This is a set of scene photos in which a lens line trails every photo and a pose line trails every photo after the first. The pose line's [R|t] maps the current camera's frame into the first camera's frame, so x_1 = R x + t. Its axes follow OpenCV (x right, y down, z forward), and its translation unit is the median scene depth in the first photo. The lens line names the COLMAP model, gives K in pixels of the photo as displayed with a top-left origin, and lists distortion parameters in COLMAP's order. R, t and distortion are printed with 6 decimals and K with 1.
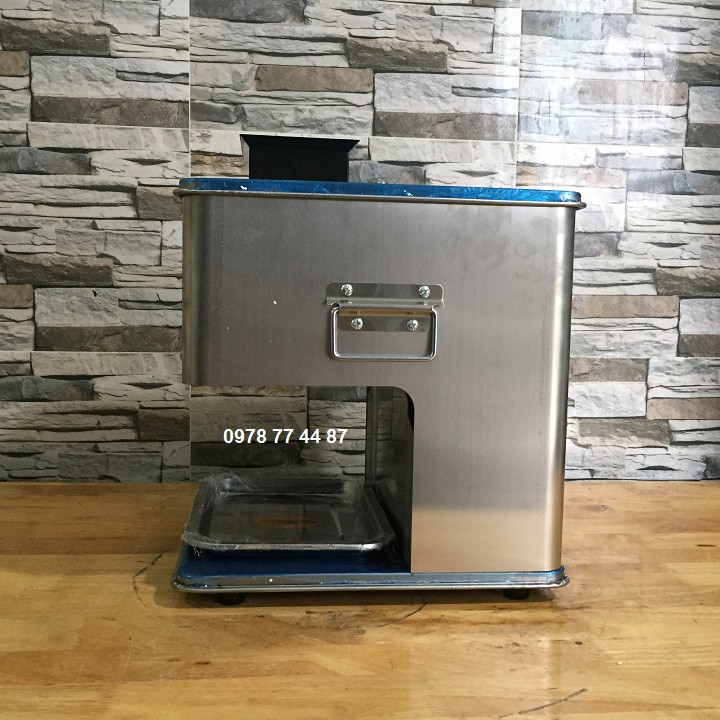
lens RADIAL K [[828.0, 0, 363.2], [0, 828.0, 364.6], [0, 0, 1]] dist [0.034042, 0.000000]
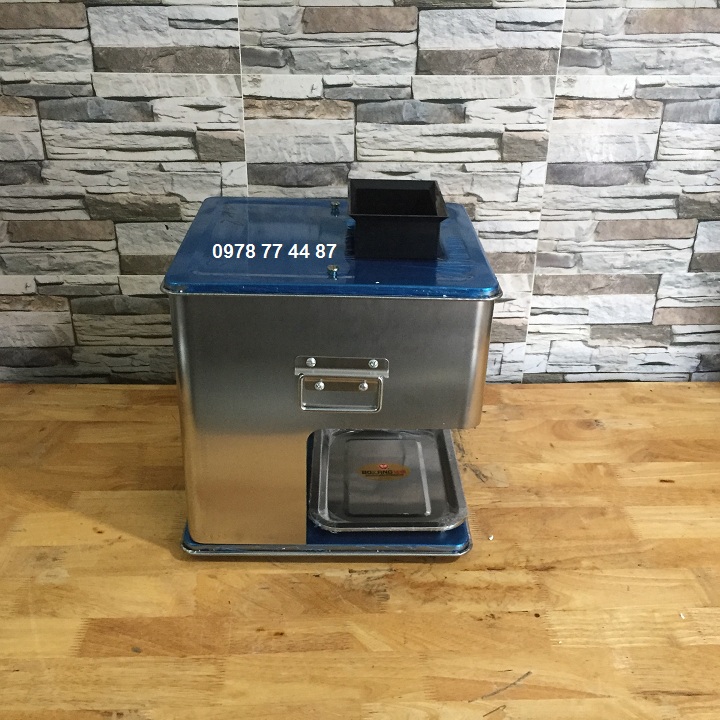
lens RADIAL K [[828.0, 0, 363.4], [0, 828.0, 361.5], [0, 0, 1]] dist [0.034042, 0.000000]
pose [[0.997737, 0.026845, -0.061643, 0.020559], [-0.001162, 0.923579, 0.383406, -0.351930], [0.067225, -0.382467, 0.921520, -0.099924]]
